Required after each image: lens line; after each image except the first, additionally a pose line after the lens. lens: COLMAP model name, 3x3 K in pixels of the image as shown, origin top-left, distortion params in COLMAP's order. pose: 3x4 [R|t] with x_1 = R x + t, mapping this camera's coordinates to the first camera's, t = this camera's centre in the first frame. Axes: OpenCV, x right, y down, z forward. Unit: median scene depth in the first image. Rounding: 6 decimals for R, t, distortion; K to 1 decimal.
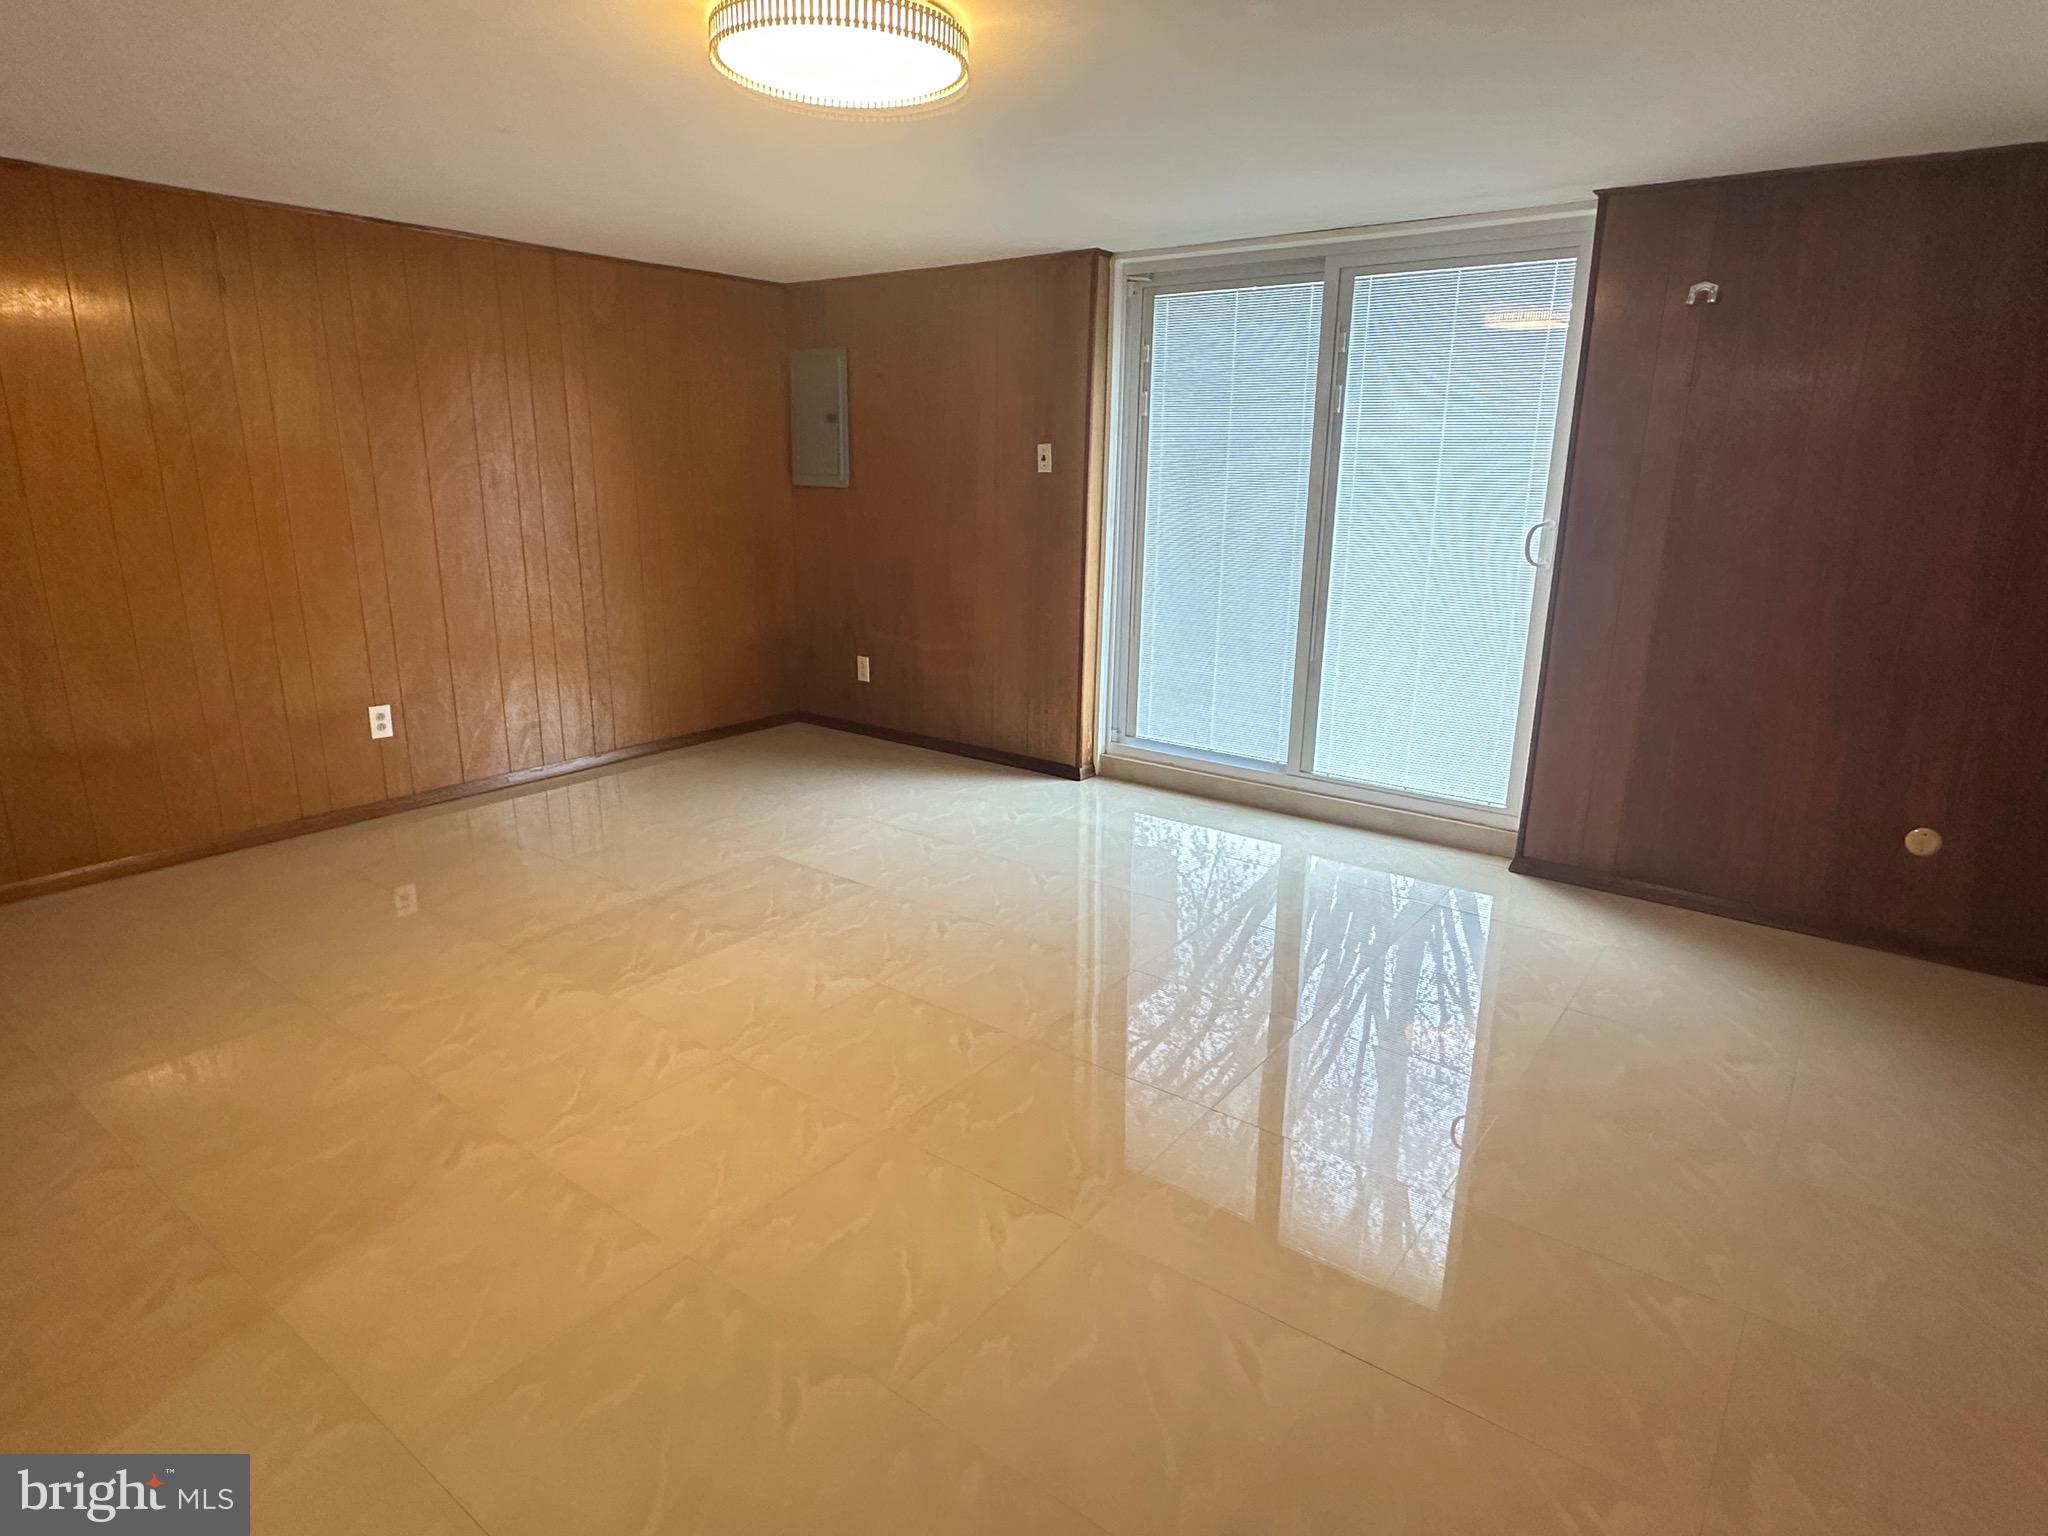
lens RADIAL K [[1141.6, 0, 1017.1], [0, 1141.6, 767.0], [0, 0, 1]] dist [-0.004222, 0.000145]
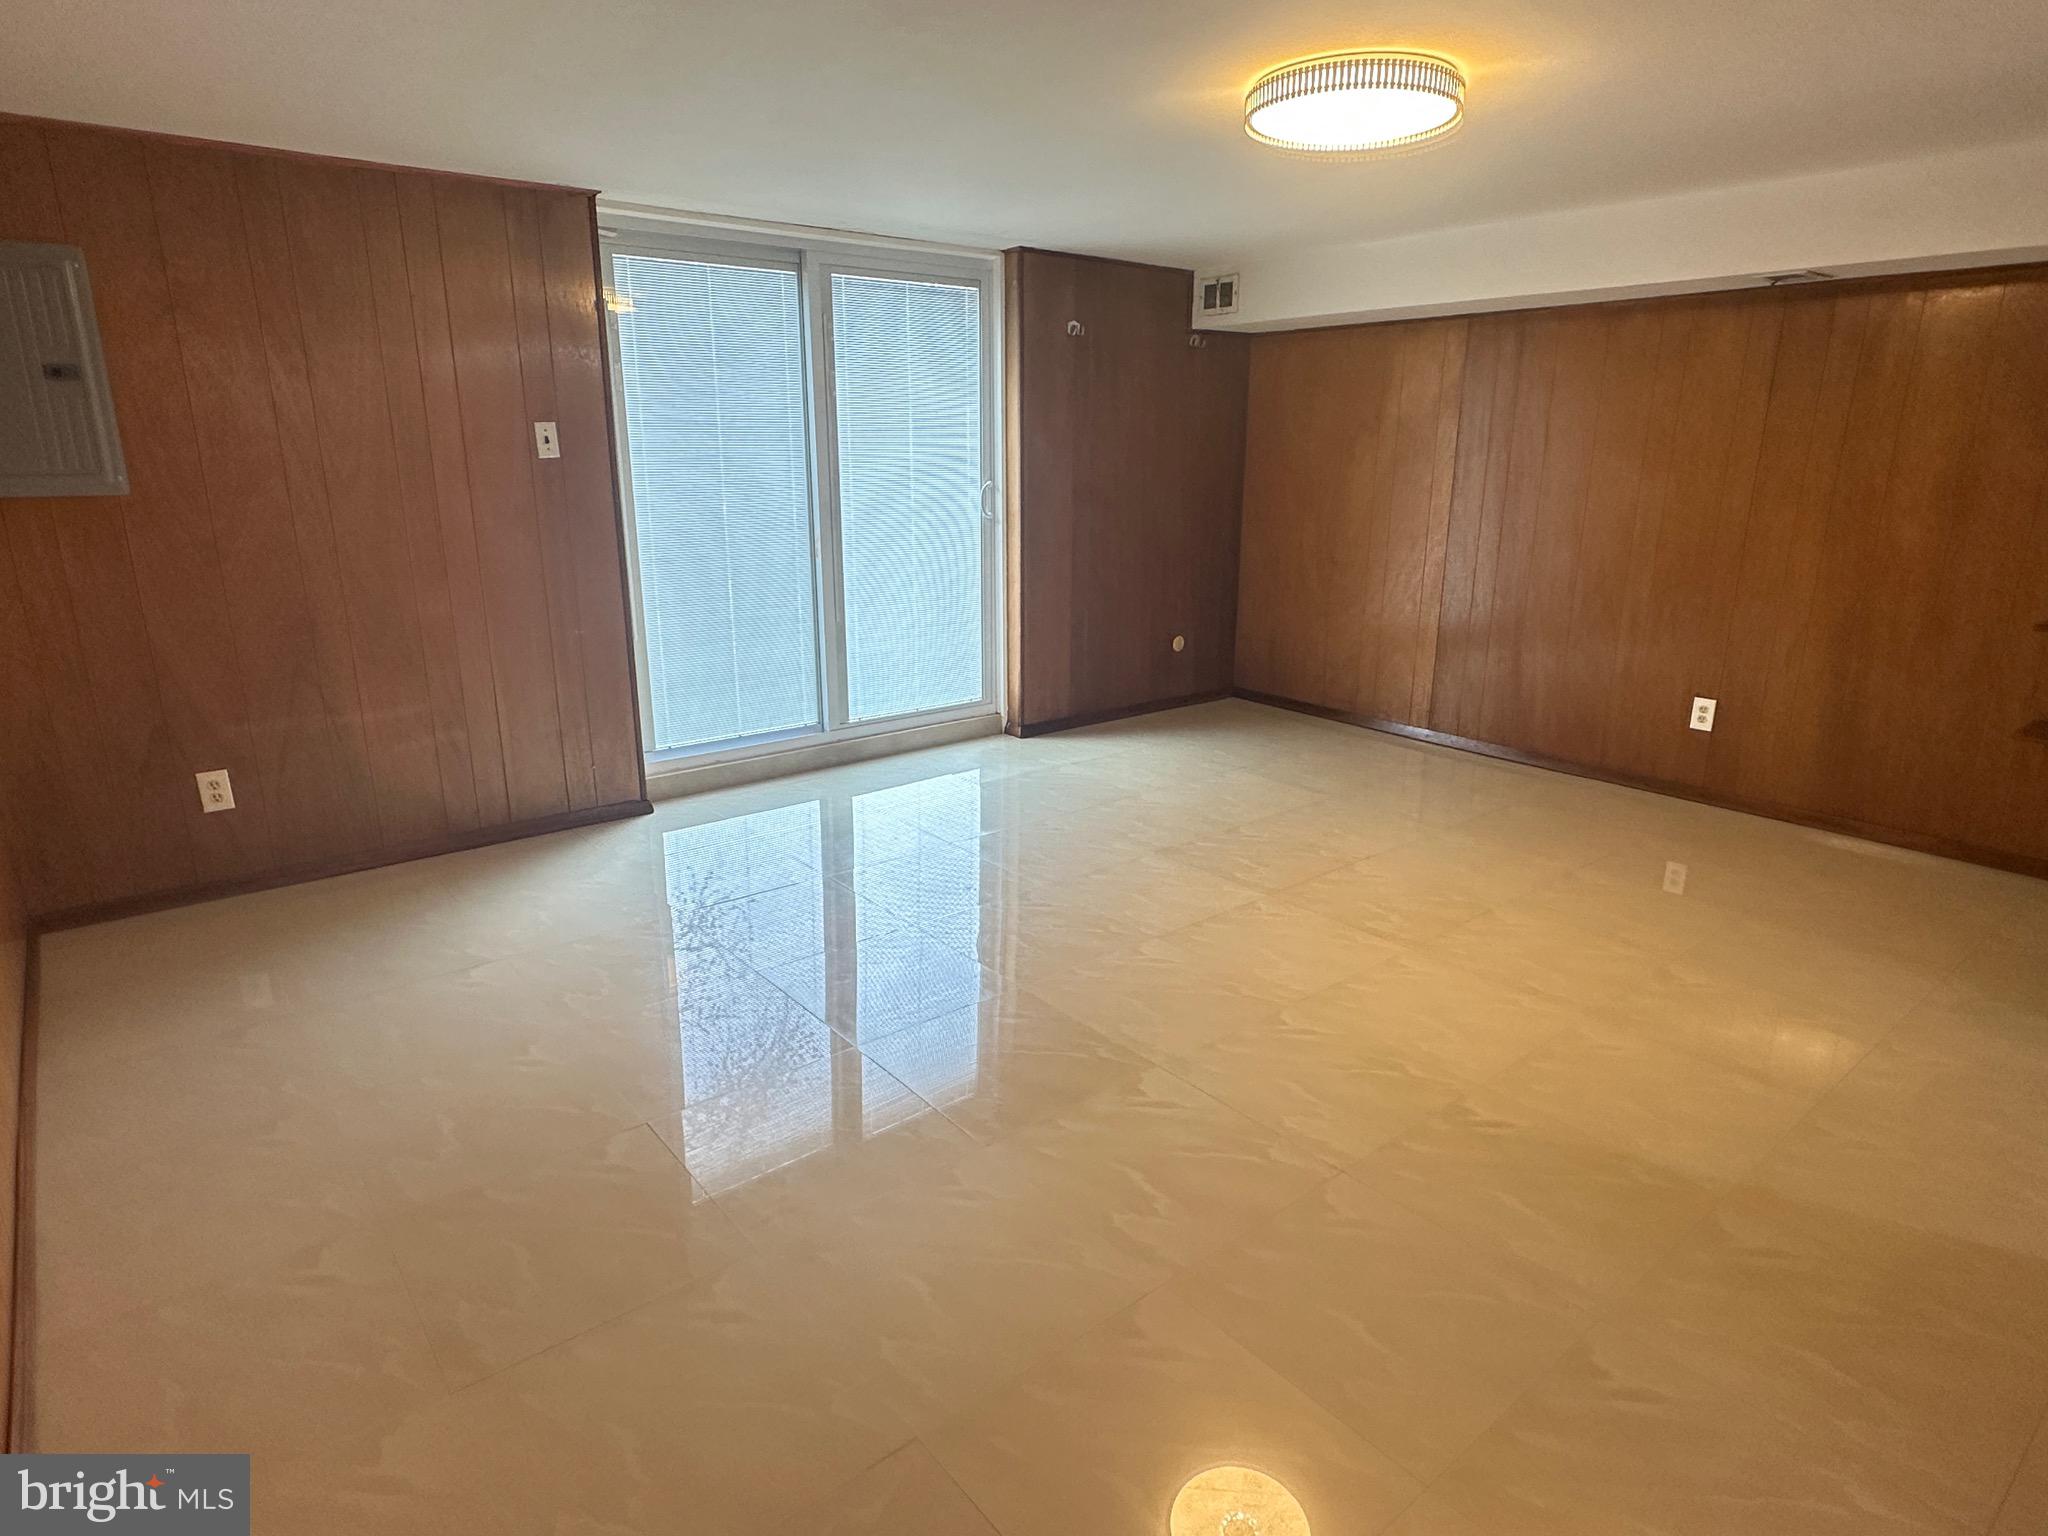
lens RADIAL K [[1141.6, 0, 1017.1], [0, 1141.6, 767.0], [0, 0, 1]] dist [-0.004222, 0.000145]
pose [[0.242705, -0.278338, 0.929313, -0.747346], [0.254406, 0.942690, 0.215903, -0.152109], [-0.936147, 0.184022, 0.299607, 0.523845]]
